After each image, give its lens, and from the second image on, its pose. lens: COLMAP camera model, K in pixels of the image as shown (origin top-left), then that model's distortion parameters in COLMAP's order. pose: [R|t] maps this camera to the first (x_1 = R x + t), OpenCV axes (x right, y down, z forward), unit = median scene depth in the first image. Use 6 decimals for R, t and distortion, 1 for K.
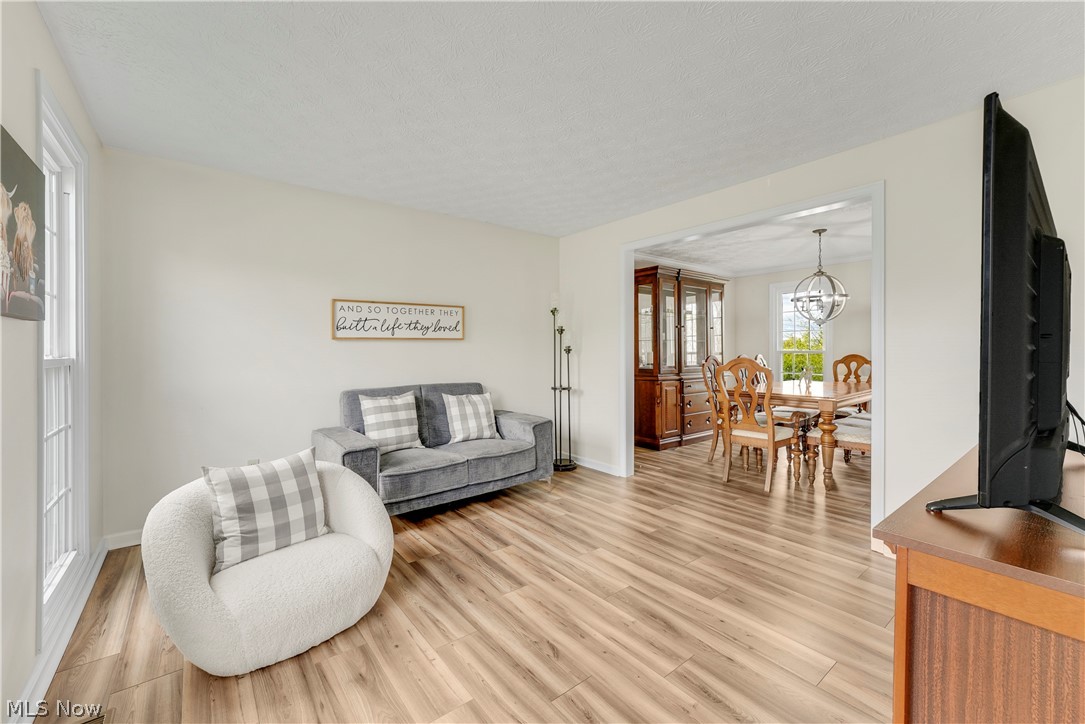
lens RADIAL K [[435.9, 0, 541.0], [0, 435.9, 340.8], [0, 0, 1]] dist [0.000120, 0.000071]
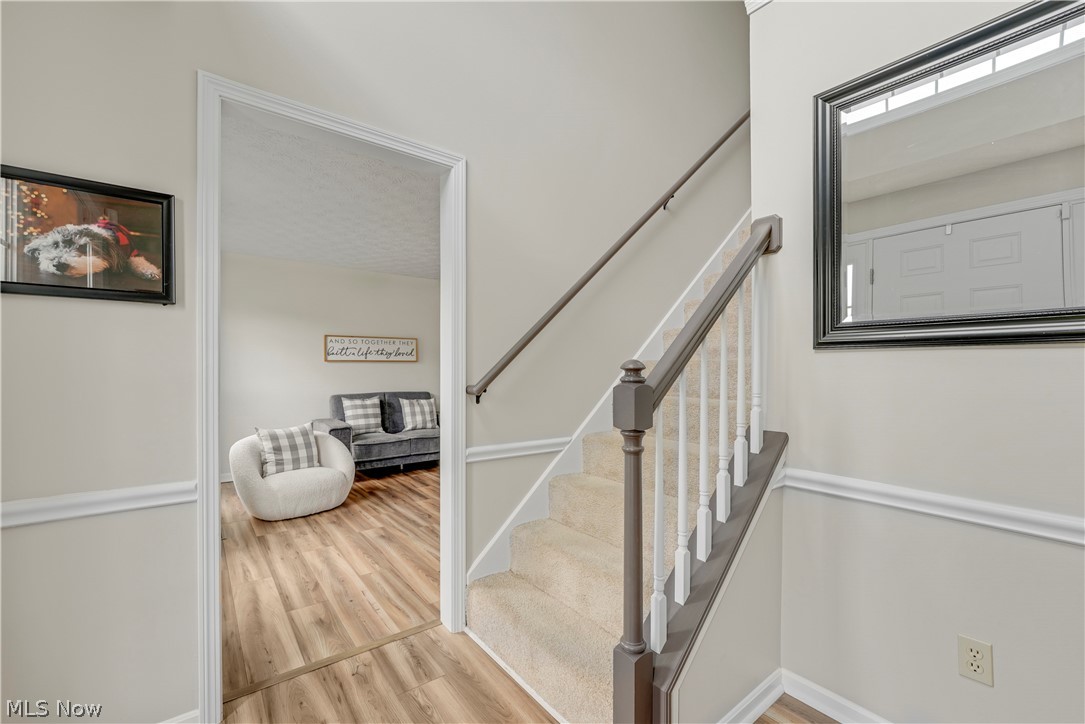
lens RADIAL K [[448.6, 0, 542.5], [0, 448.6, 362.0], [0, 0, 1]] dist [0.001143, 0.000070]
pose [[0.999943, 0.003145, -0.010206, 0.329805], [-0.003116, 0.999991, 0.002810, -0.008717], [0.010215, -0.002778, 0.999944, -0.620793]]
